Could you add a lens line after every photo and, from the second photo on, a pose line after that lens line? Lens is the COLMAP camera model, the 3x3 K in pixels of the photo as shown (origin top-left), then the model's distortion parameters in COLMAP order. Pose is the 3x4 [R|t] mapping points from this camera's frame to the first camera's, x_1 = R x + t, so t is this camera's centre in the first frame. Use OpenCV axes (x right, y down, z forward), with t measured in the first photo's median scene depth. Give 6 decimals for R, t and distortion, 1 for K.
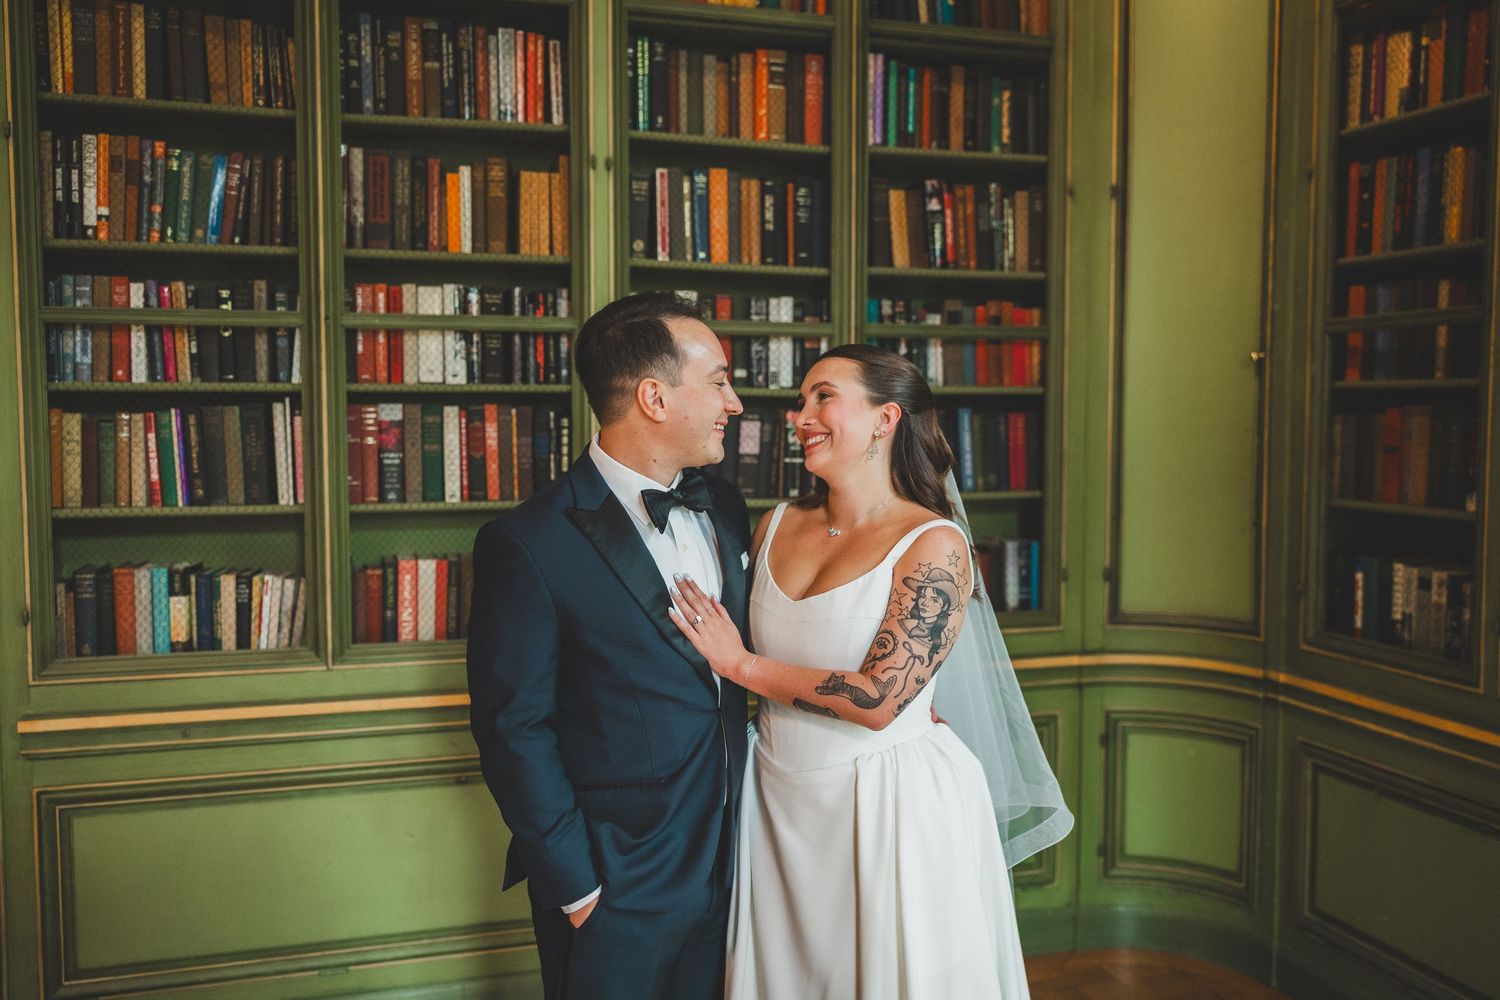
lens RADIAL K [[1341.9, 0, 750.0], [0, 1341.9, 500.0], [0, 0, 1]] dist [0.003815, 0.004035]
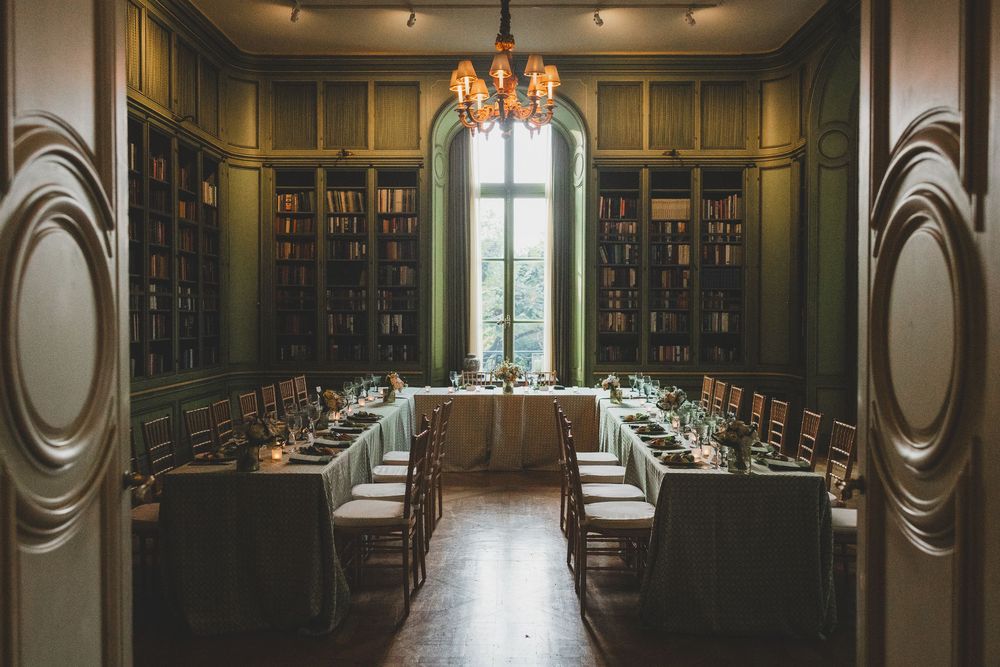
lens RADIAL K [[862.5, 0, 500.0], [0, 862.5, 333.5], [0, 0, 1]] dist [0.011427, 0.015553]
pose [[0.311409, -0.022113, 0.950019, -2.389753], [0.065984, 0.997819, 0.001596, 0.050158], [-0.947983, 0.062189, 0.312189, -0.781435]]
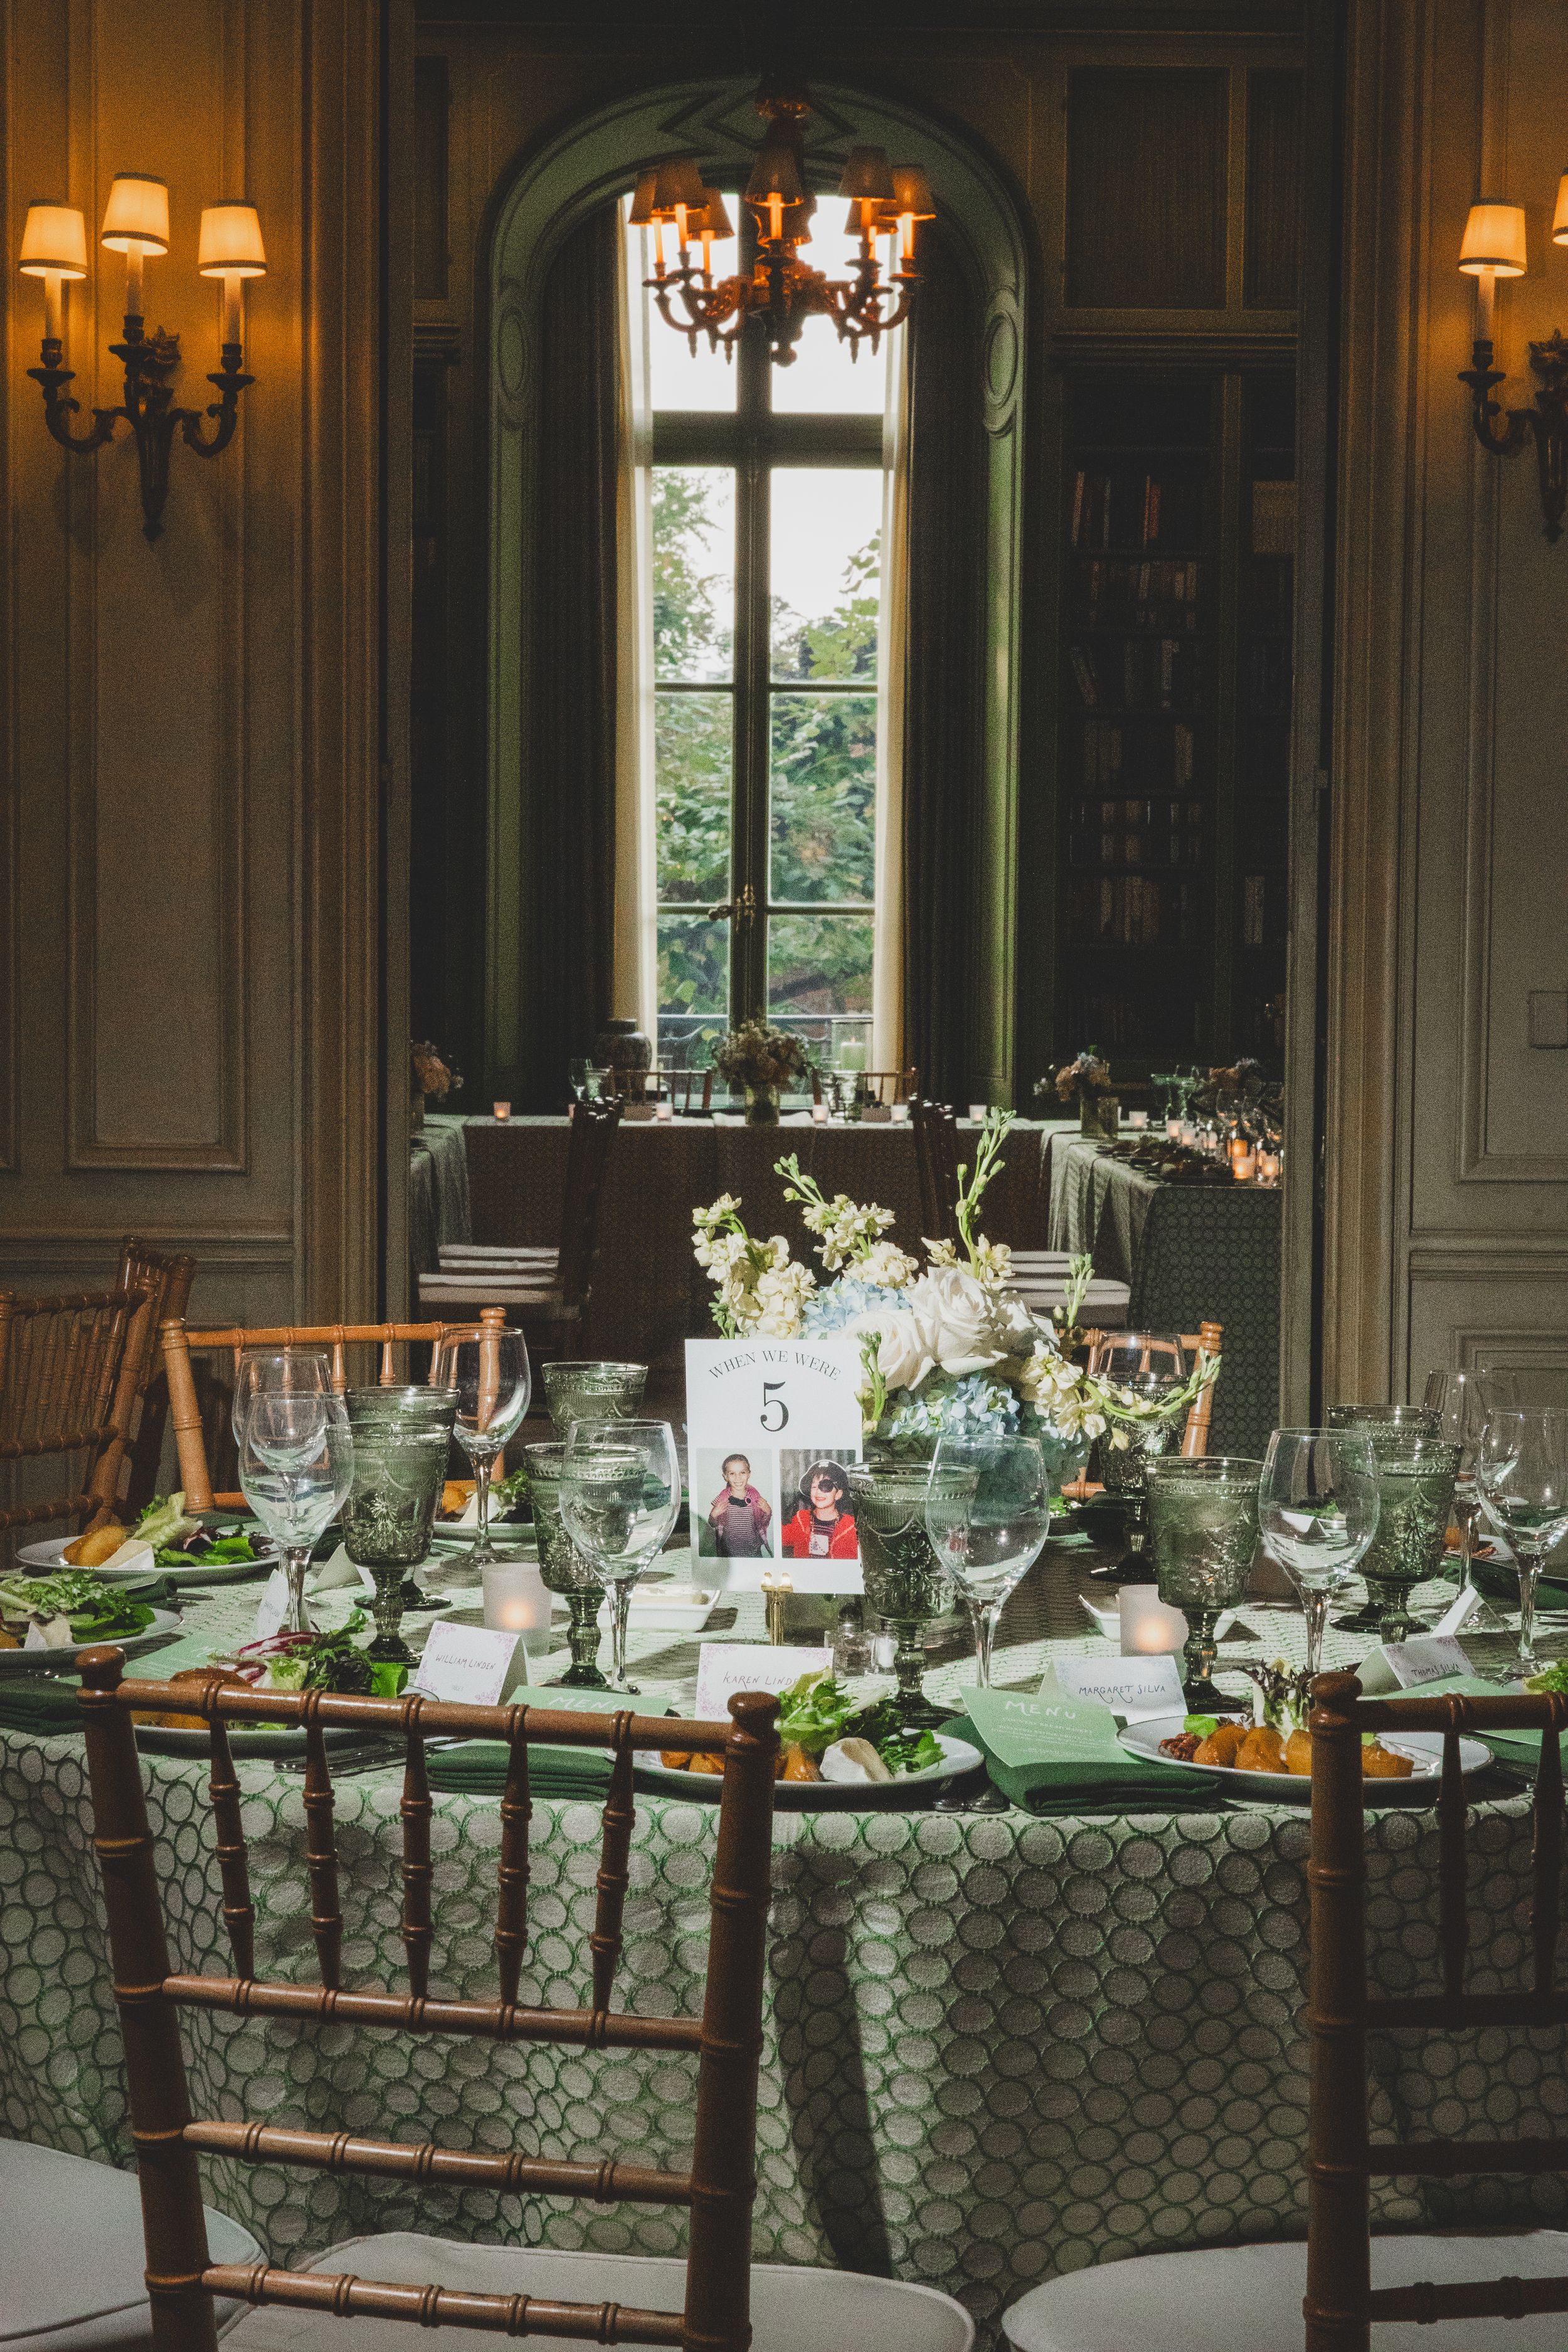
lens RADIAL K [[4547.4, 0, 784.0], [0, 4547.4, 1176.0], [0, 0, 1]] dist [0.090375, 0.097064]
pose [[0.277716, -0.046824, 0.959522, -4.446686], [0.059665, 0.997724, 0.031419, 0.178765], [-0.958809, 0.048524, 0.279877, -1.304184]]
